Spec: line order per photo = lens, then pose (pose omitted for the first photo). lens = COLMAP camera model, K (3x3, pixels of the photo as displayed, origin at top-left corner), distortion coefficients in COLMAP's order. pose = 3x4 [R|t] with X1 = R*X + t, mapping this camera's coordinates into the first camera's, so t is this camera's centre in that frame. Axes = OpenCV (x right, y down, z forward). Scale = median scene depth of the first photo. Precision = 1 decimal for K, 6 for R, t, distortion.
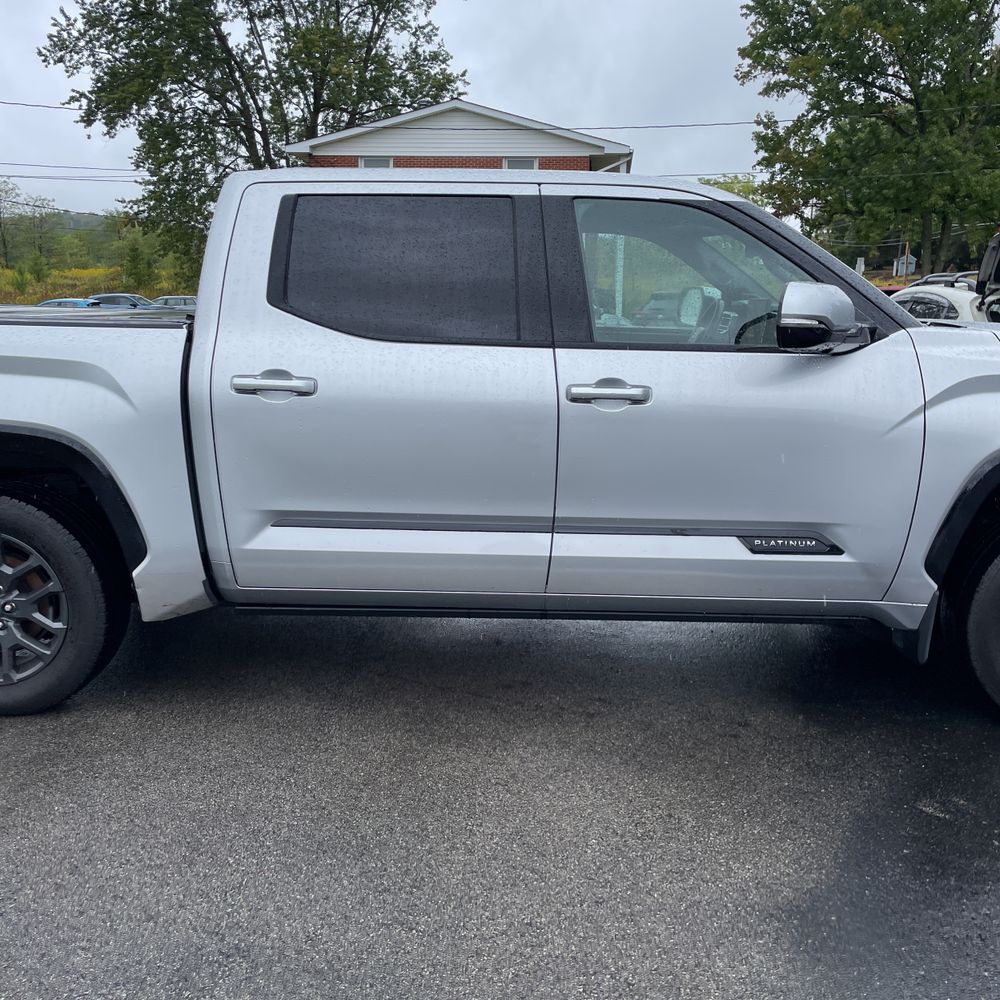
lens RADIAL K [[1012.8, 0, 494.3], [0, 1012.8, 489.9], [0, 0, 1]] dist [0.084533, -0.106589]
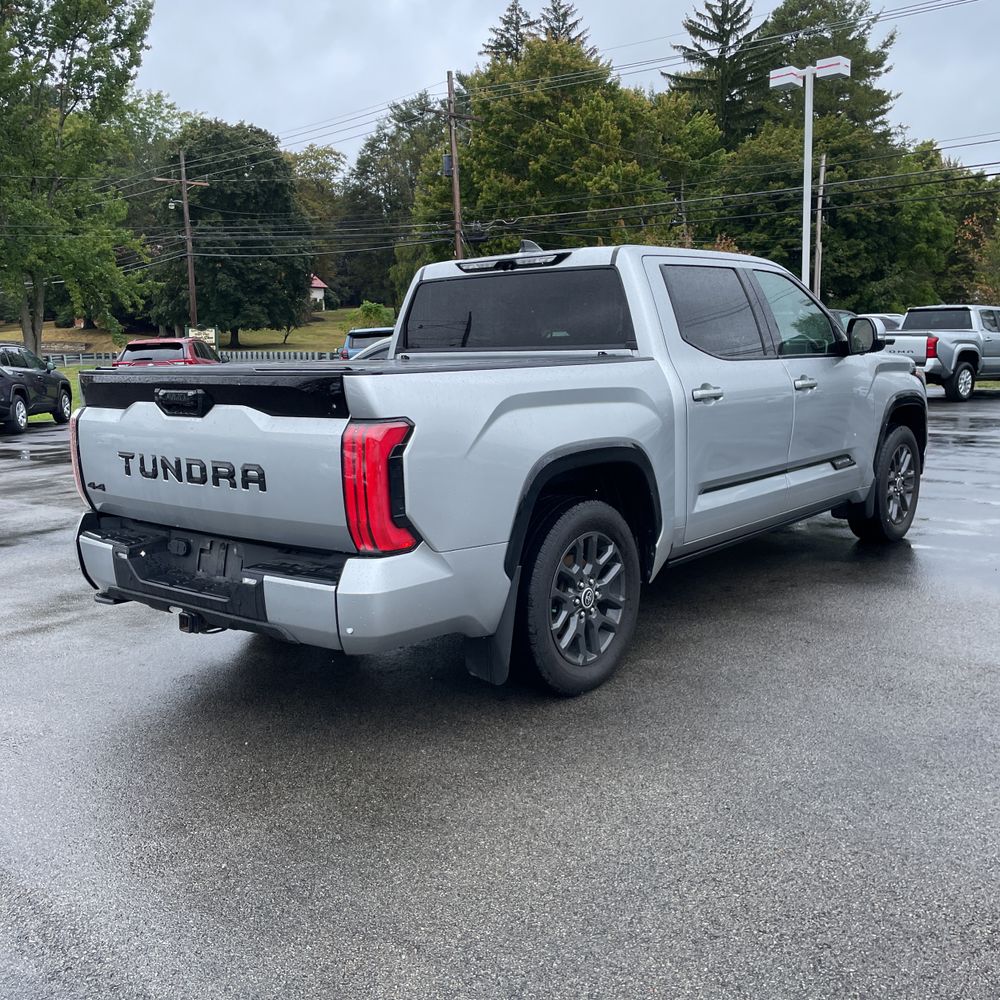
lens RADIAL K [[1012.8, 0, 494.3], [0, 1012.8, 489.9], [0, 0, 1]] dist [0.084533, -0.106589]
pose [[0.616449, -0.142495, 0.774393, -0.111088], [0.184465, 0.982254, 0.033902, -0.005316], [-0.765482, 0.121949, 0.631795, 0.023976]]
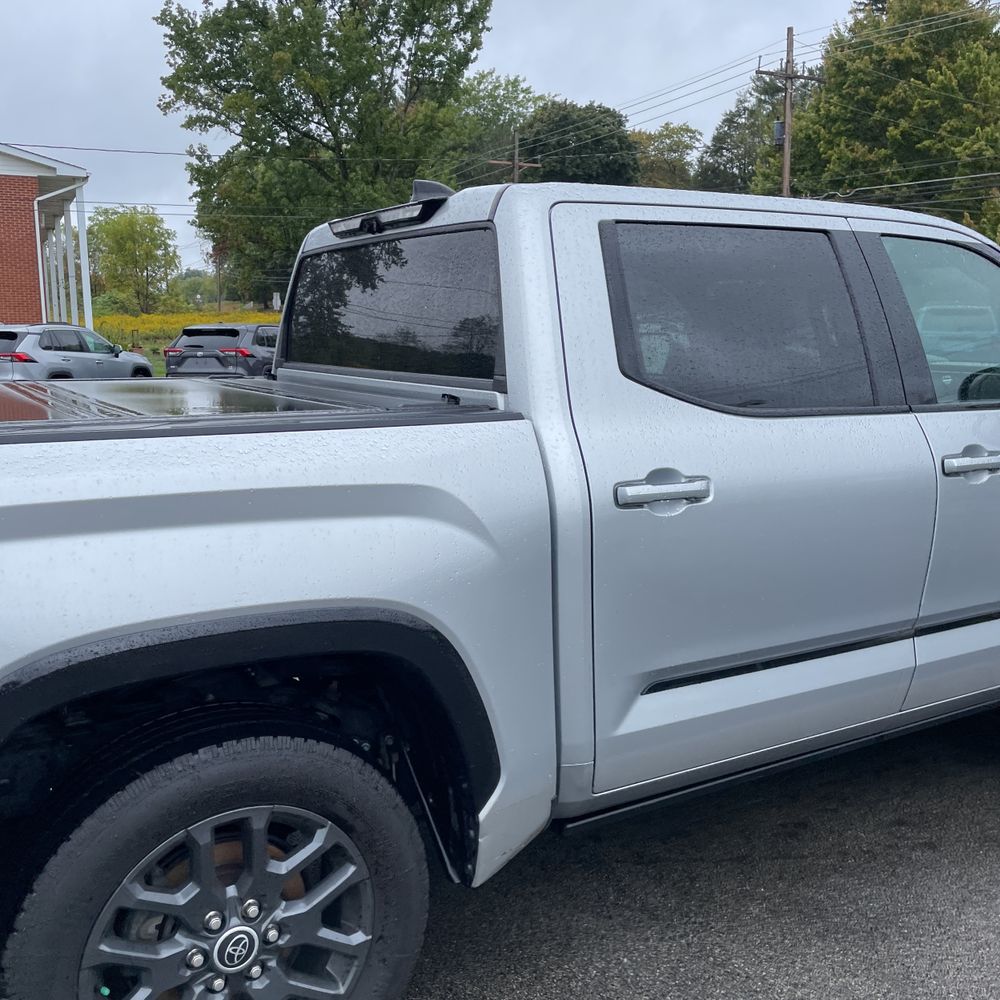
lens RADIAL K [[1012.8, 0, 494.3], [0, 1012.8, 489.9], [0, 0, 1]] dist [0.084533, -0.106589]
pose [[0.842647, -0.096383, 0.529770, -0.048756], [0.112990, 0.993596, 0.001048, -0.008488], [-0.526478, 0.058975, 0.848141, 0.034197]]
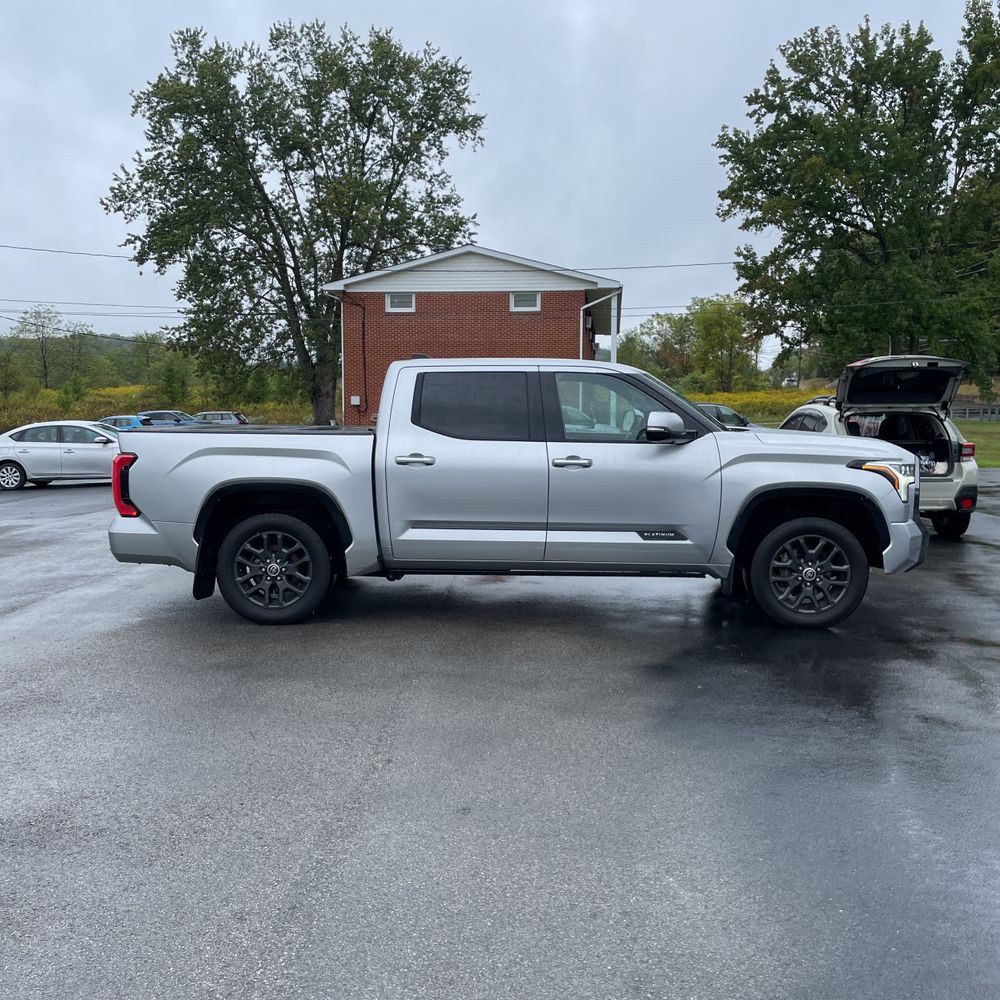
lens RADIAL K [[1012.8, 0, 494.3], [0, 1012.8, 489.9], [0, 0, 1]] dist [0.084533, -0.106589]
pose [[0.999948, -0.008039, -0.006350, -0.002691], [0.007312, 0.994216, -0.107146, 0.013430], [0.007175, 0.107094, 0.994223, -0.079329]]
